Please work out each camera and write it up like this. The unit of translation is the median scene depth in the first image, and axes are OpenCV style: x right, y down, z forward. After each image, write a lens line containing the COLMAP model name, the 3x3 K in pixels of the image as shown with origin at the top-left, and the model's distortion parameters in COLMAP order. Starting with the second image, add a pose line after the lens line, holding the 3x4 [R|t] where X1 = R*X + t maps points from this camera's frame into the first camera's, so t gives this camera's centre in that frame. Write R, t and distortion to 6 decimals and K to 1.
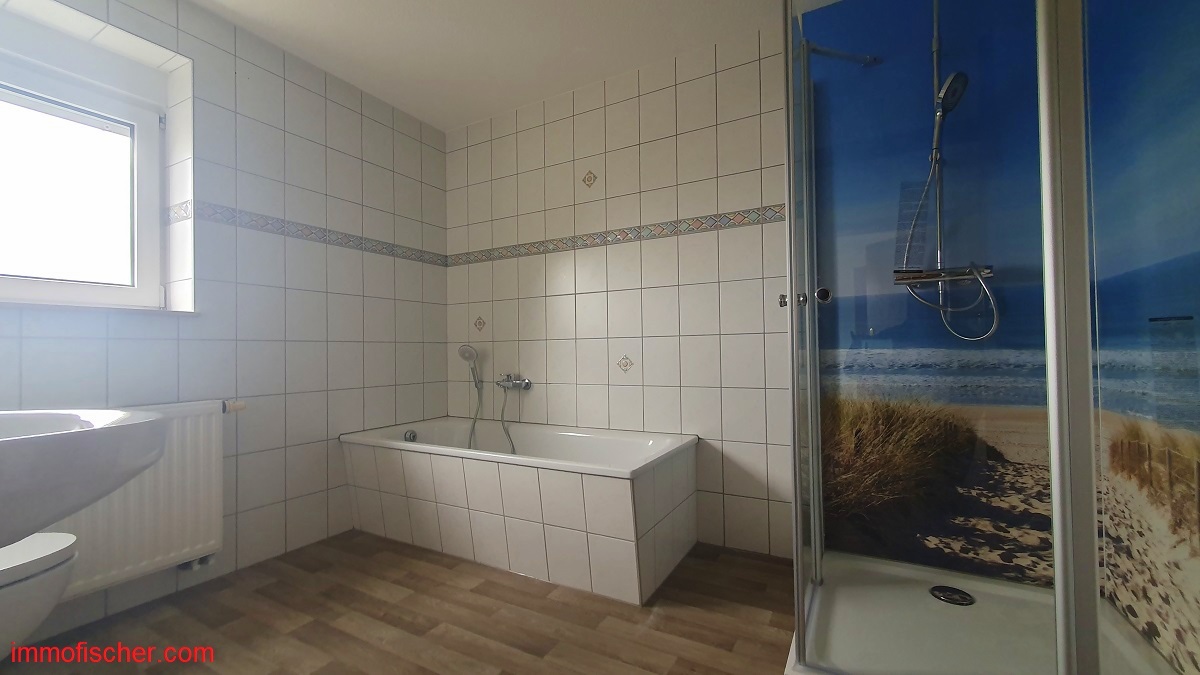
lens RADIAL K [[469.5, 0, 605.2], [0, 469.5, 349.4], [0, 0, 1]] dist [-0.000600, 0.000541]
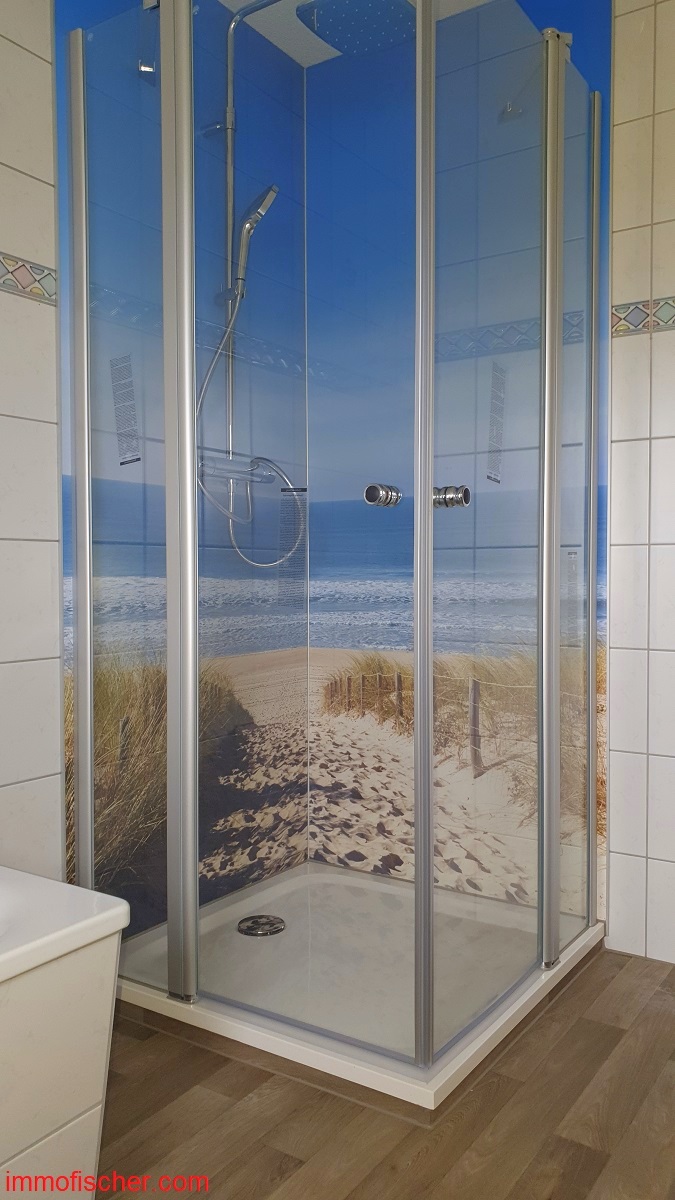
lens RADIAL K [[949.2, 0, 342.5], [0, 949.2, 587.9], [0, 0, 1]] dist [0.046447, -0.008729]
pose [[0.074808, -0.007826, 0.997167, -0.670235], [-0.005450, 0.999951, 0.008256, 0.001370], [-0.997183, -0.006052, 0.074761, 0.754060]]
